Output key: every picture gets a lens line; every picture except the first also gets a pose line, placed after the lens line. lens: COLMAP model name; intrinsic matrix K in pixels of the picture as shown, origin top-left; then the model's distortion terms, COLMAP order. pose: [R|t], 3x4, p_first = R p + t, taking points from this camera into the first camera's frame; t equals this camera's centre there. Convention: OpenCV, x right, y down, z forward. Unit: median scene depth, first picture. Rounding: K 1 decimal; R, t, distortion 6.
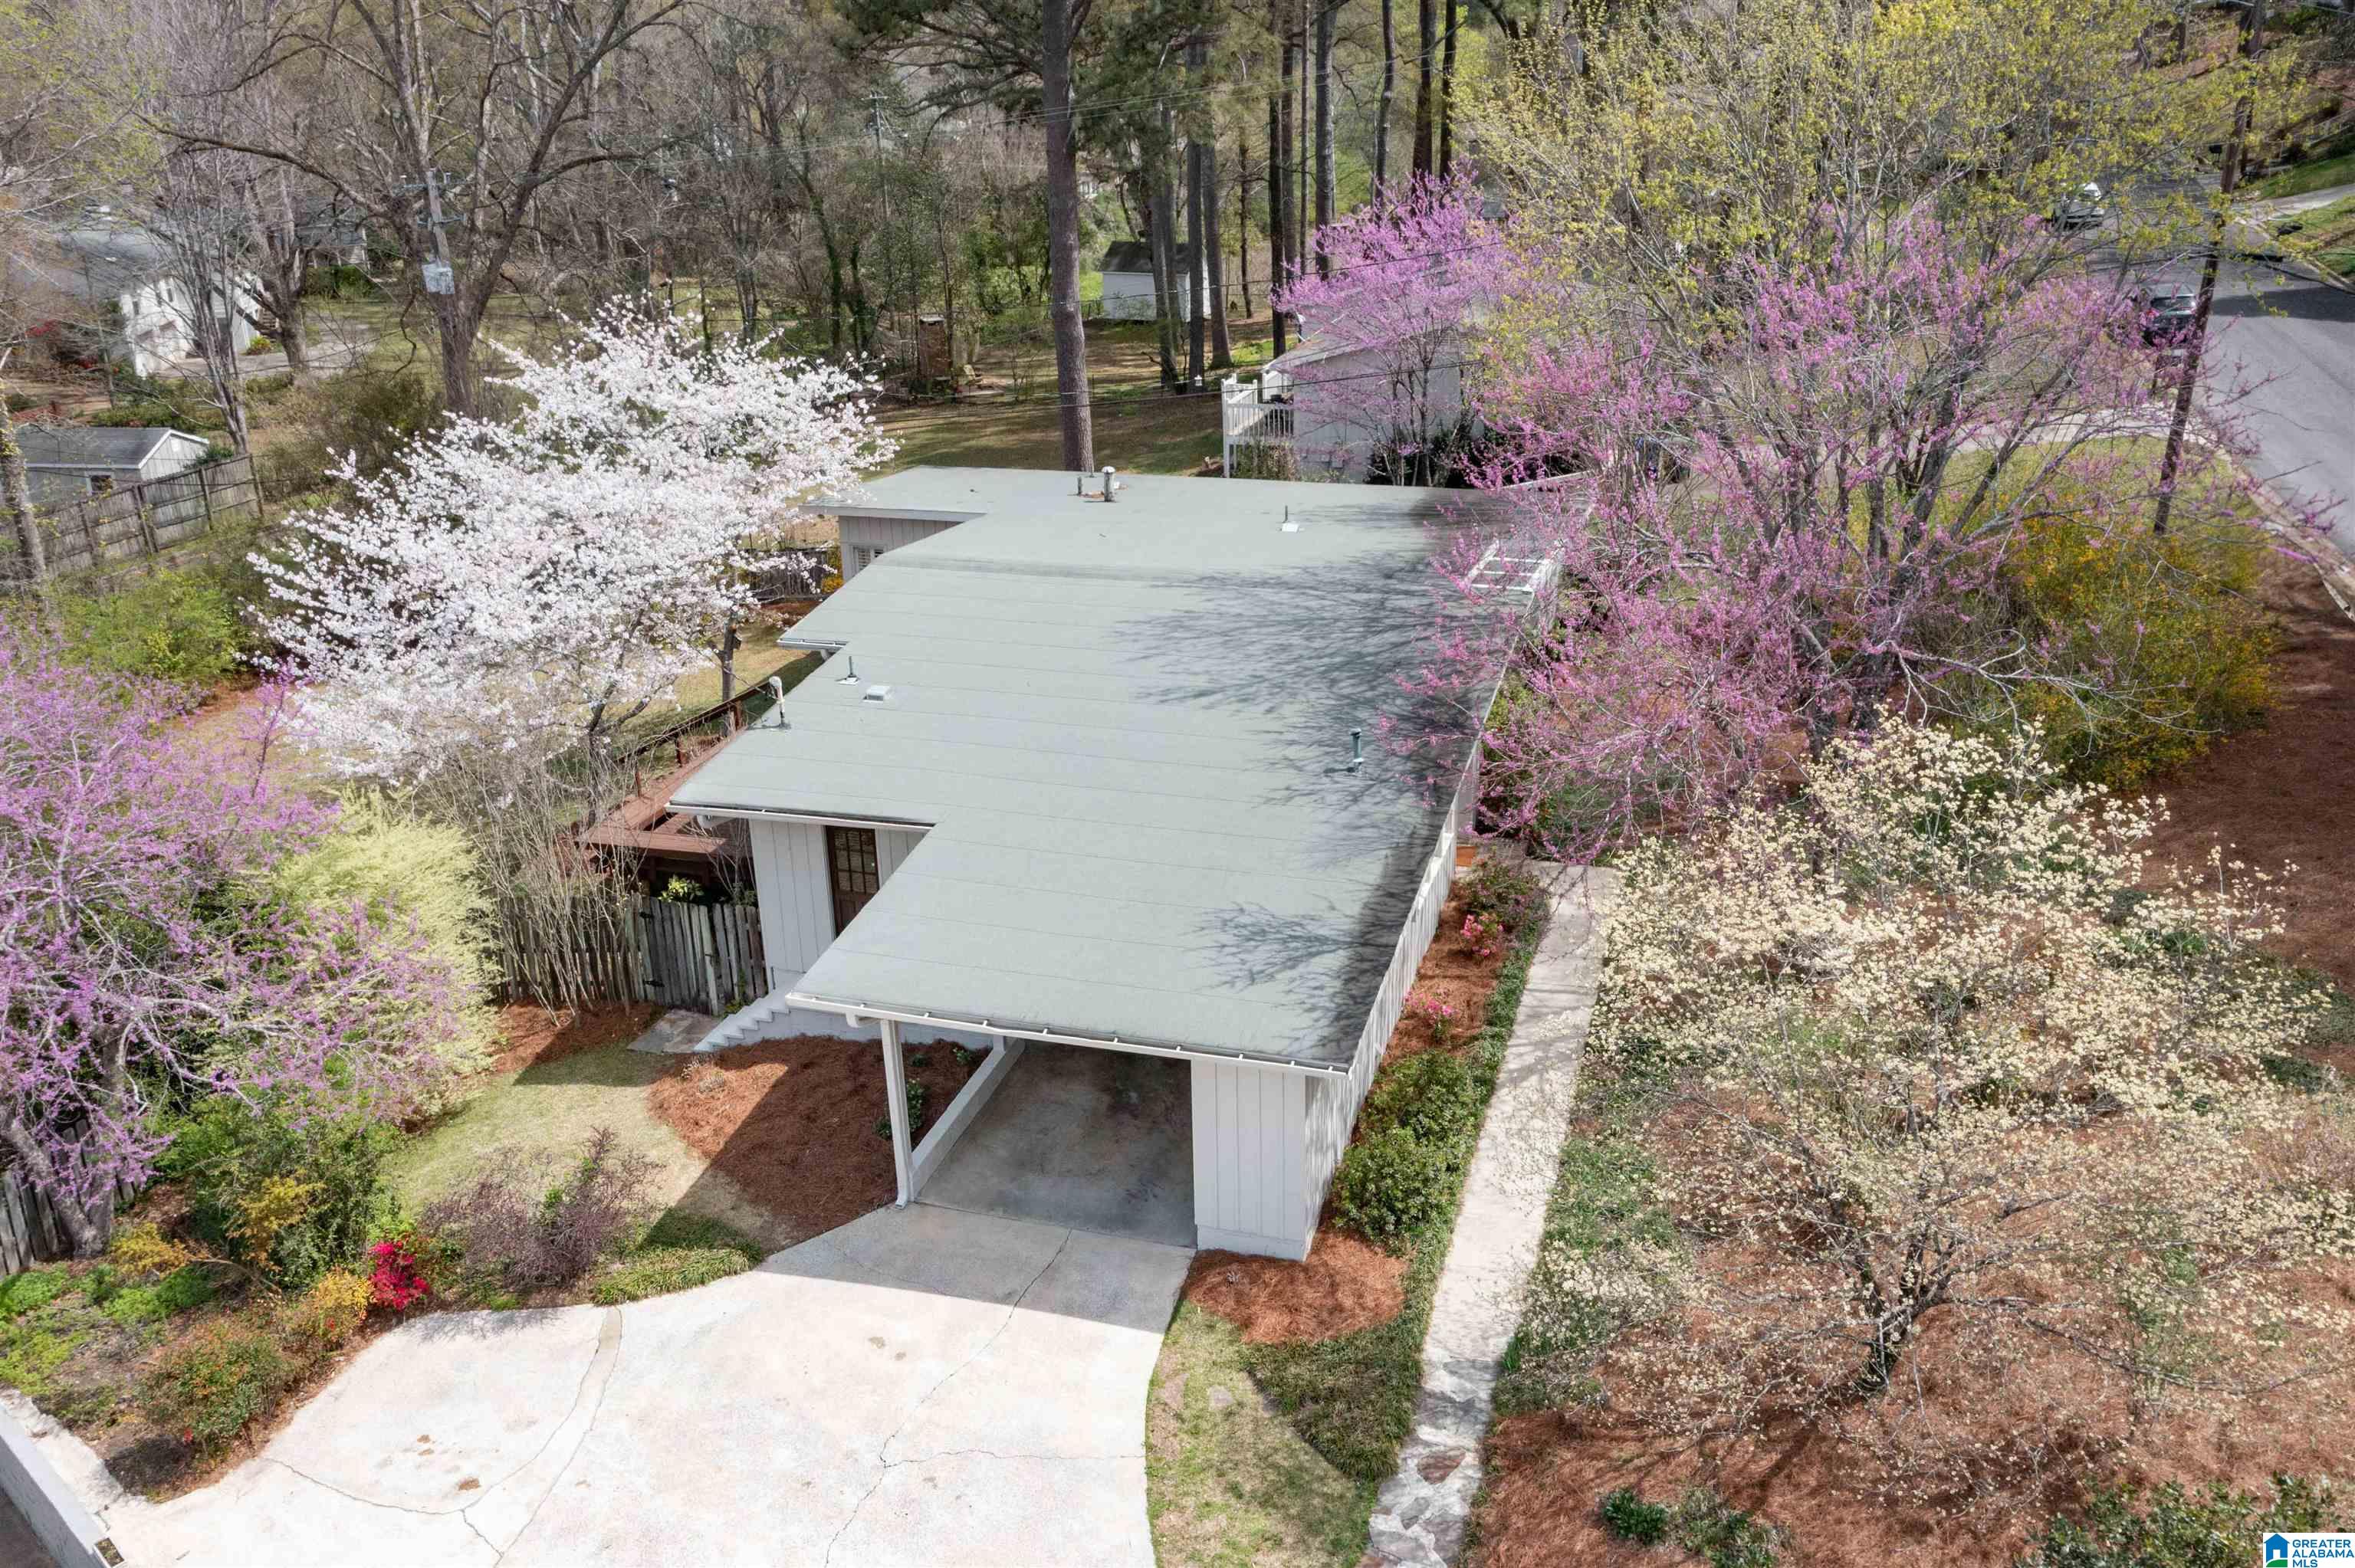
lens RADIAL K [[1889.3, 0, 1177.5], [0, 1889.3, 784.0], [0, 0, 1]] dist [-0.002515, 0.002336]
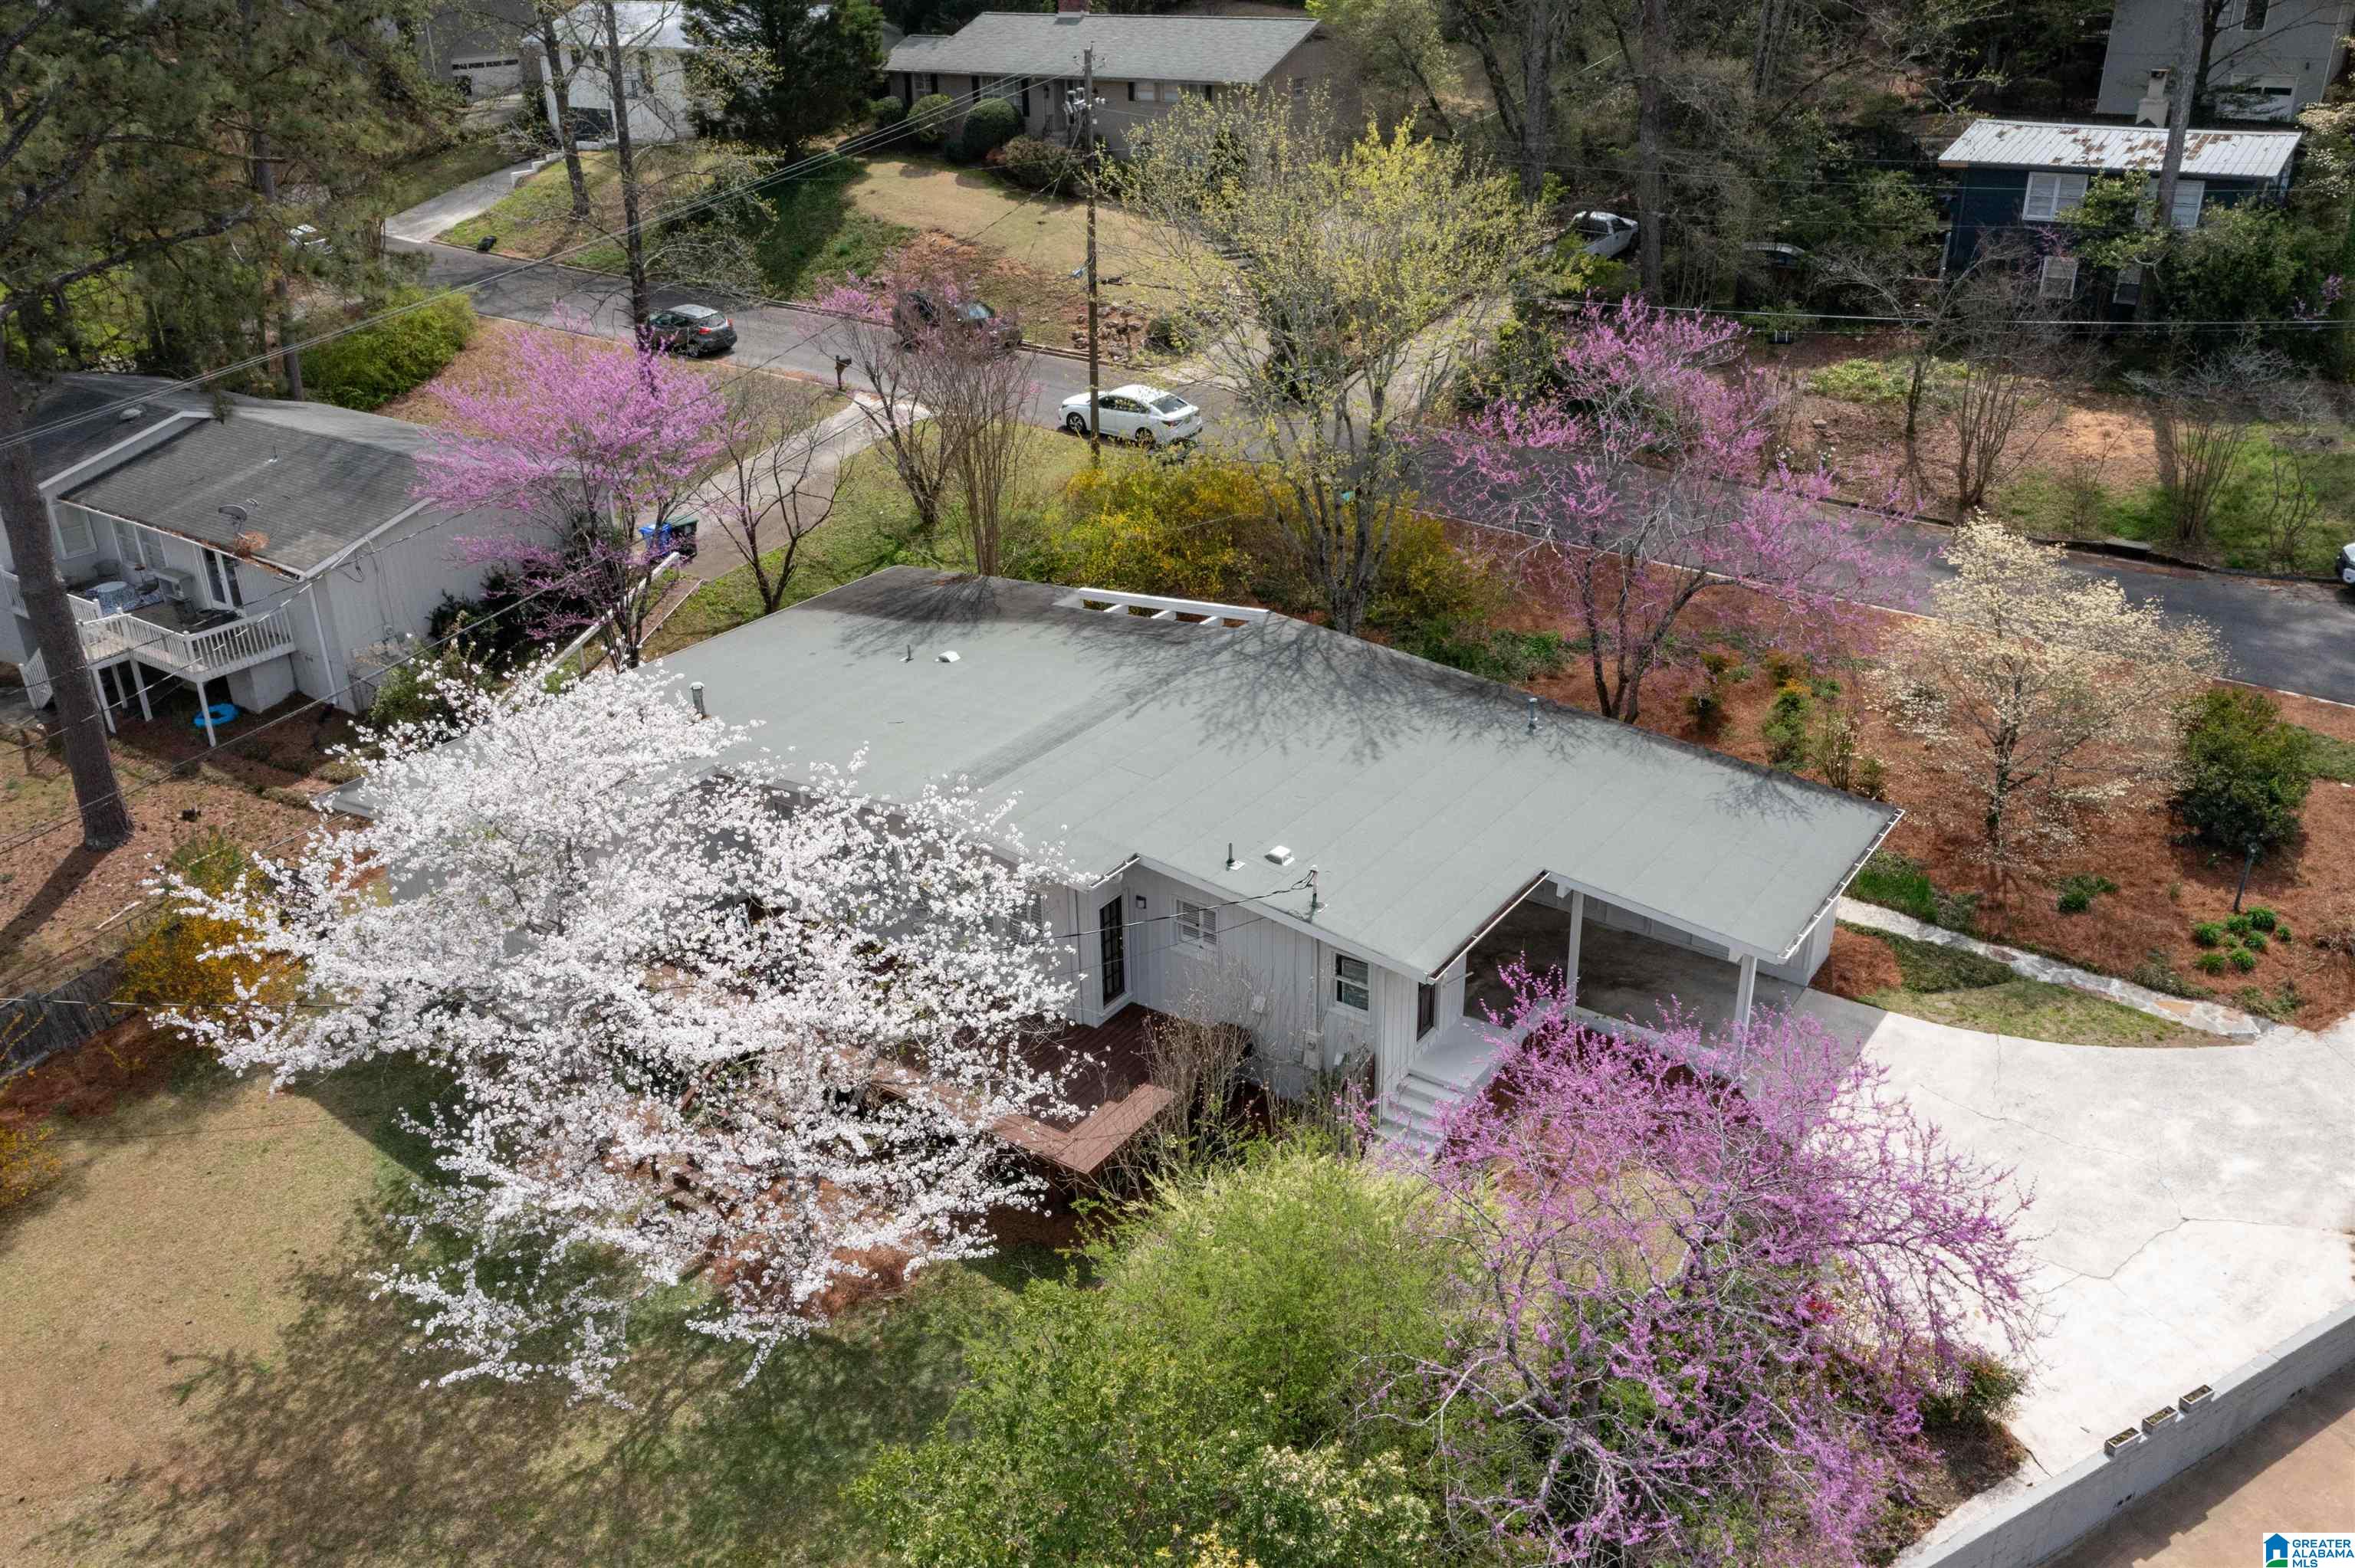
lens RADIAL K [[1889.3, 0, 1177.5], [0, 1889.3, 784.0], [0, 0, 1]] dist [-0.002515, 0.002336]
pose [[0.319673, -0.393673, 0.861876, -1.686220], [0.366791, 0.890102, 0.270521, -0.615756], [-0.873655, 0.229650, 0.428938, 0.834430]]
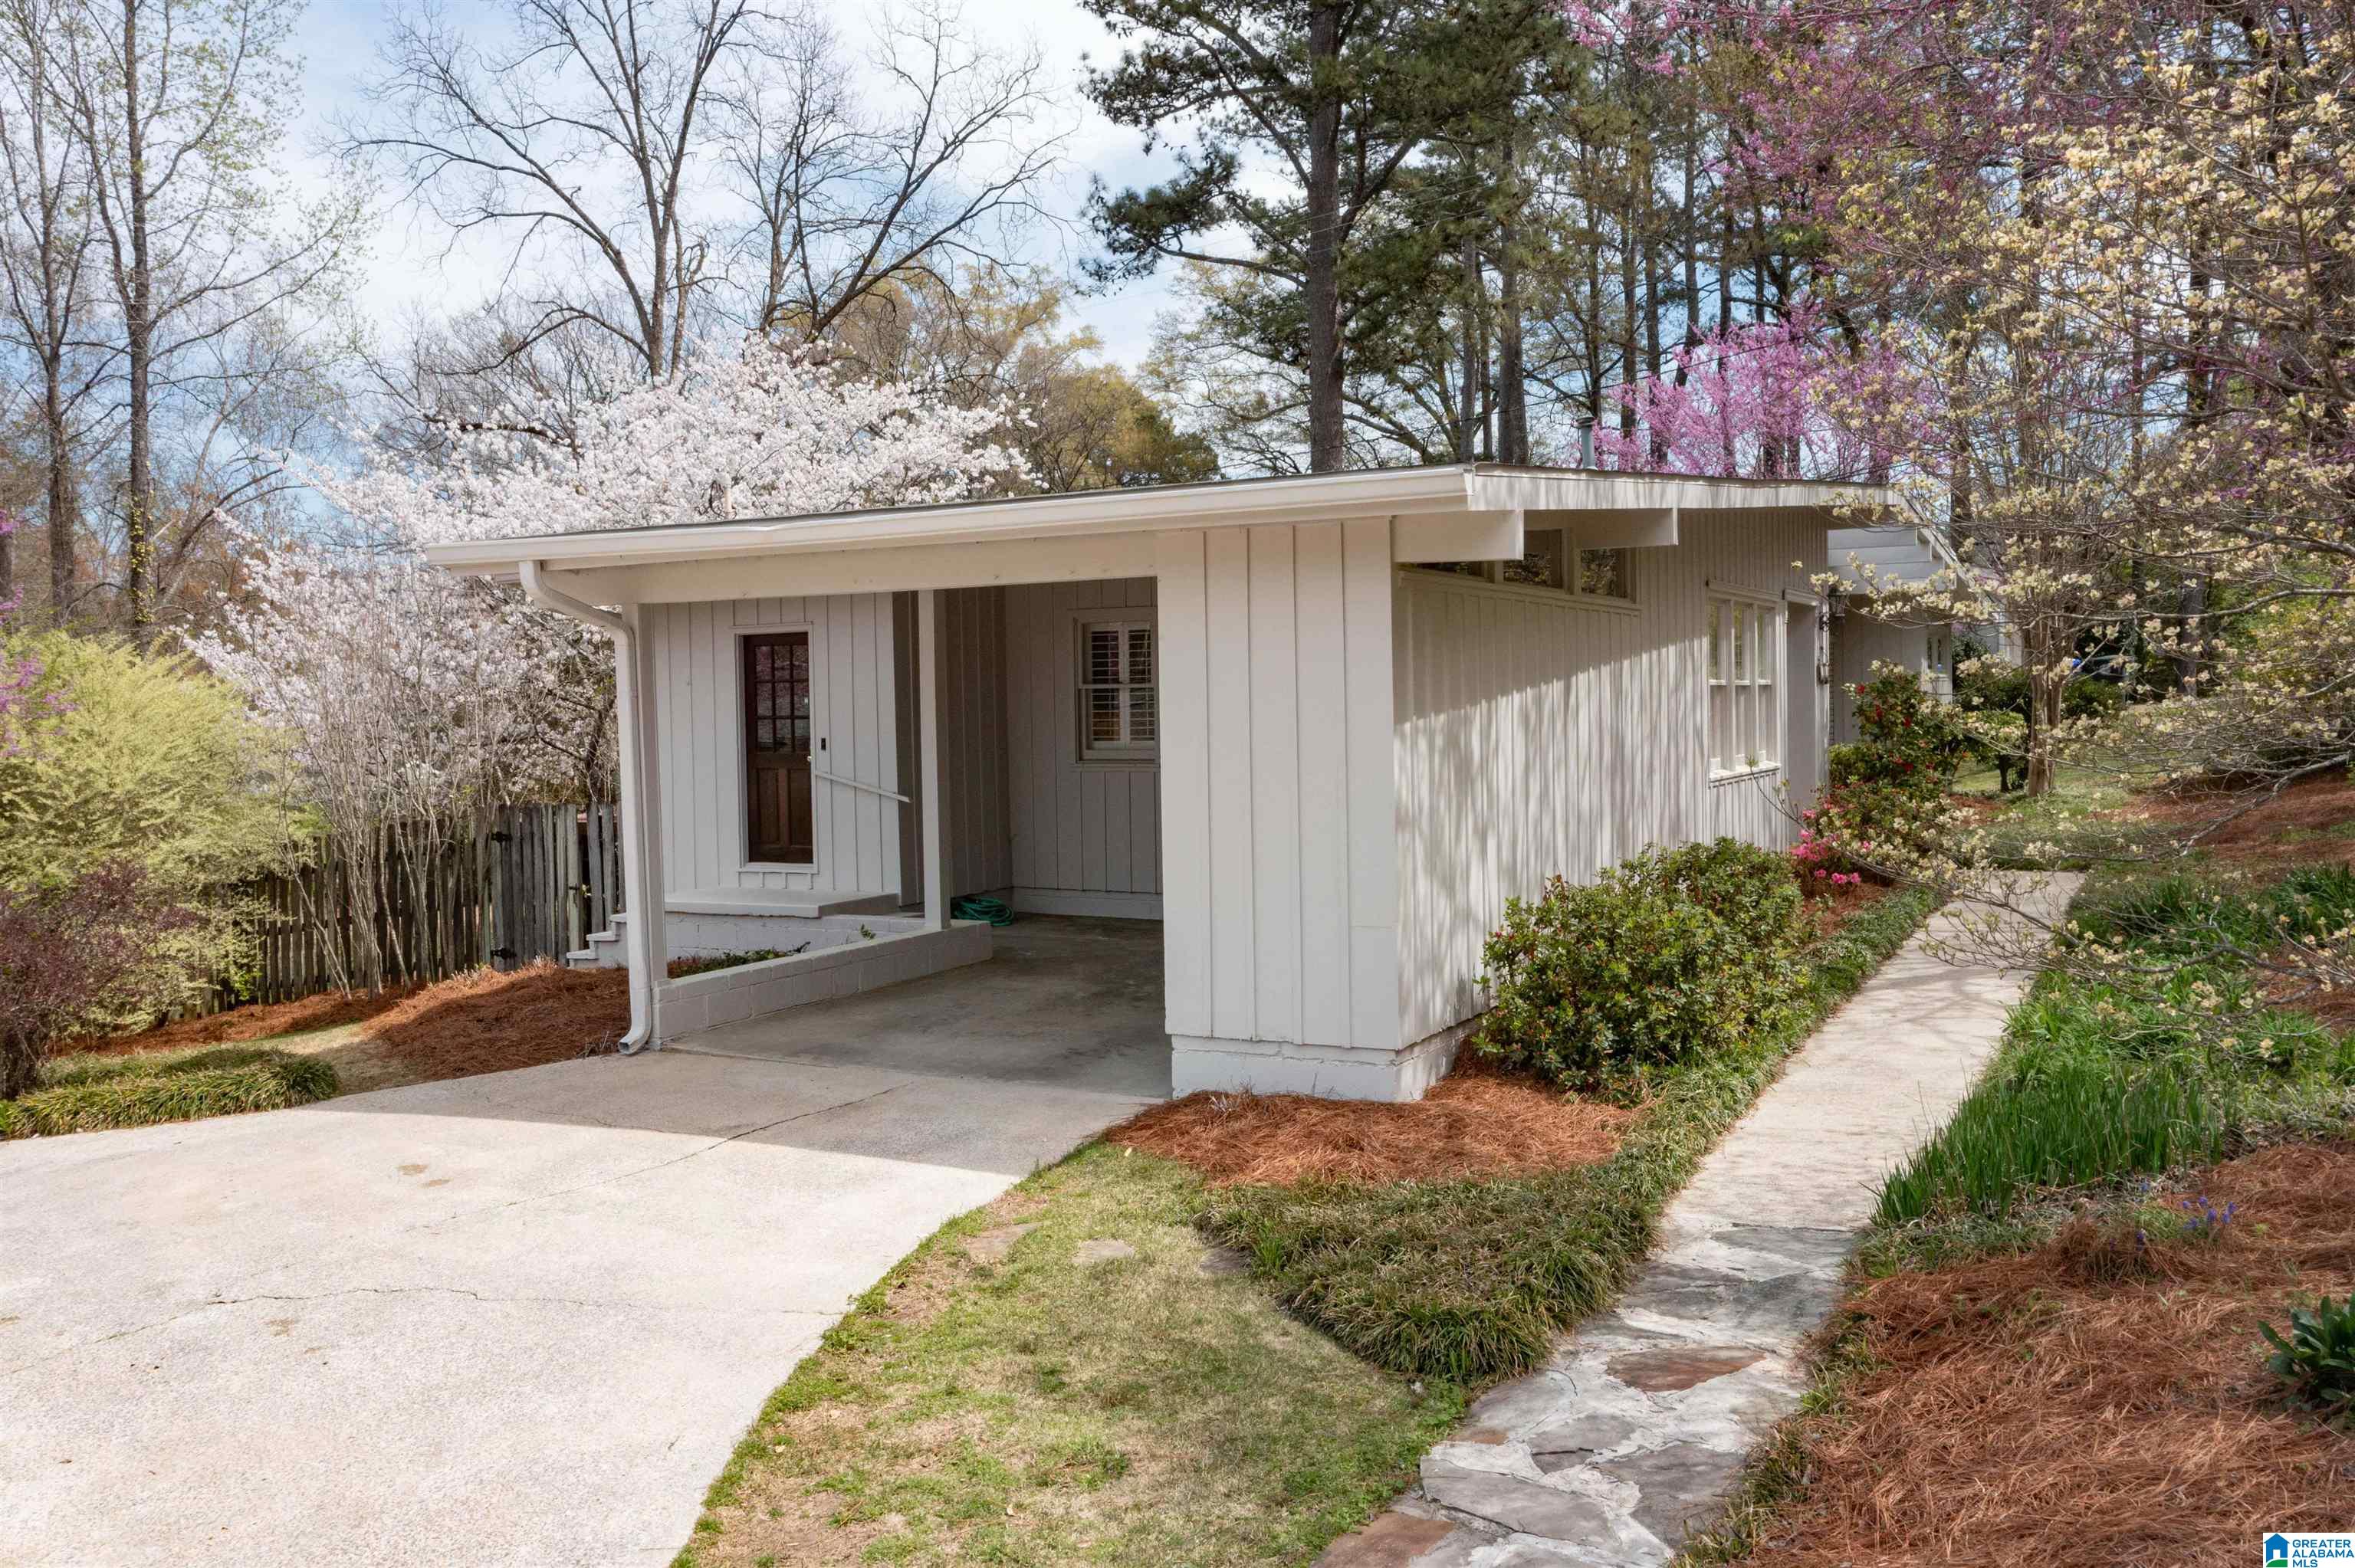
lens RADIAL K [[1889.3, 0, 1177.5], [0, 1889.3, 784.0], [0, 0, 1]] dist [-0.002515, 0.002336]
pose [[0.981016, 0.012250, -0.193541, 0.111372], [-0.076467, 0.941578, -0.327999, 0.364760], [0.178216, 0.336572, 0.924640, 0.625951]]
